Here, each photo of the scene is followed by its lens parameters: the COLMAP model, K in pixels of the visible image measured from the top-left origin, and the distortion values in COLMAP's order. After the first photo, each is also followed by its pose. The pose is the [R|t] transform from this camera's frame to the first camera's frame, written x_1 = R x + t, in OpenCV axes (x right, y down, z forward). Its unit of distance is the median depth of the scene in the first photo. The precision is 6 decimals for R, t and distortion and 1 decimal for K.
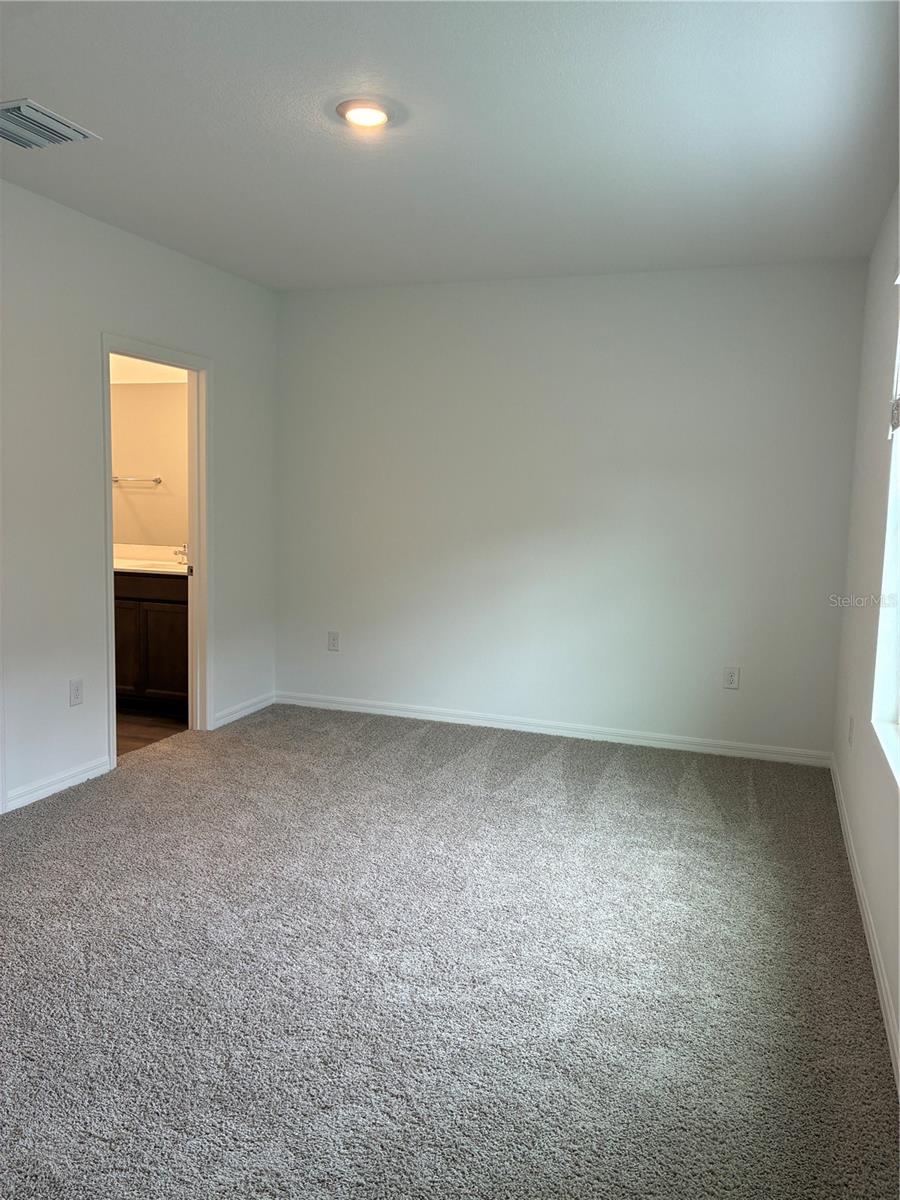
lens RADIAL K [[912.2, 0, 446.9], [0, 912.2, 592.6], [0, 0, 1]] dist [0.024454, -0.011224]
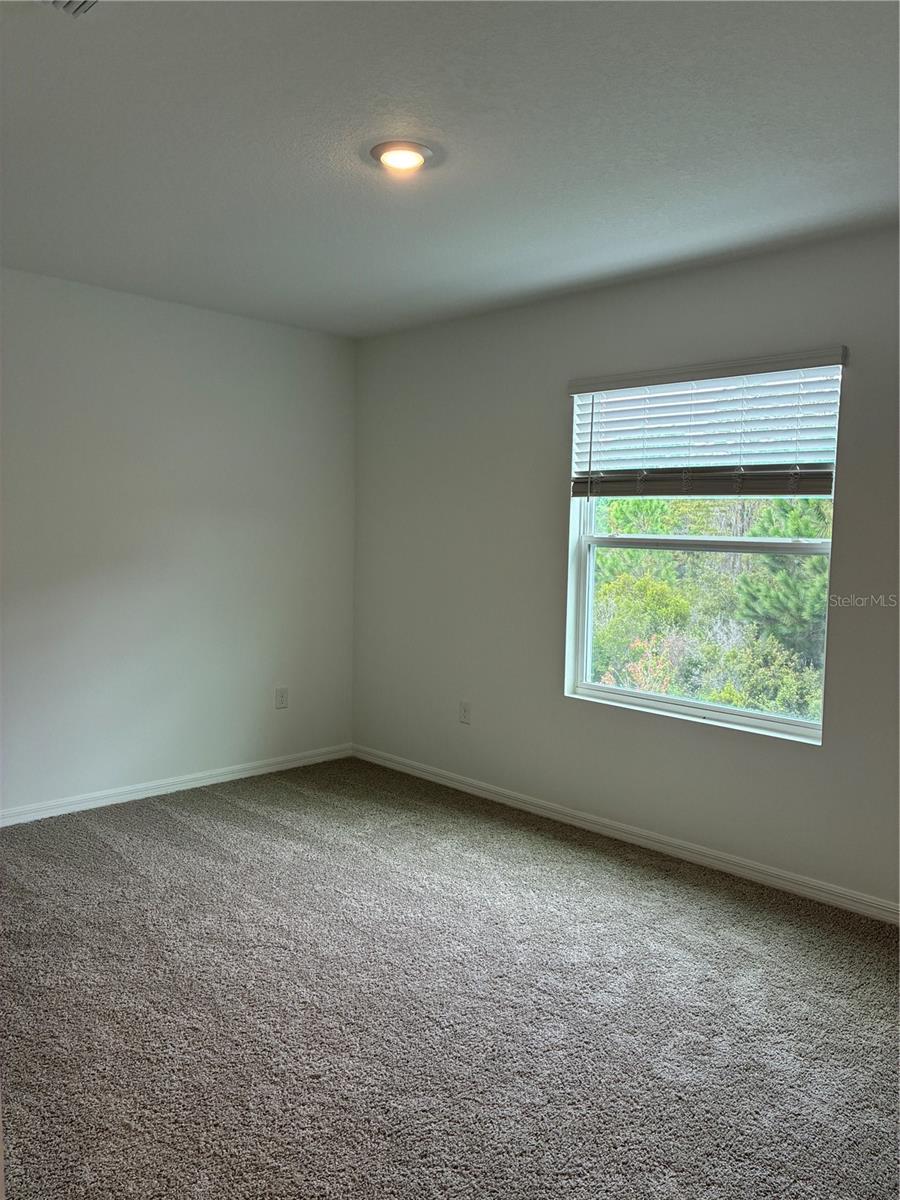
lens RADIAL K [[912.2, 0, 446.9], [0, 912.2, 592.6], [0, 0, 1]] dist [0.024454, -0.011224]
pose [[0.430208, -0.078240, 0.899333, -0.642820], [0.080486, 0.995594, 0.048113, -0.076818], [-0.899135, 0.051685, 0.434610, 0.382217]]
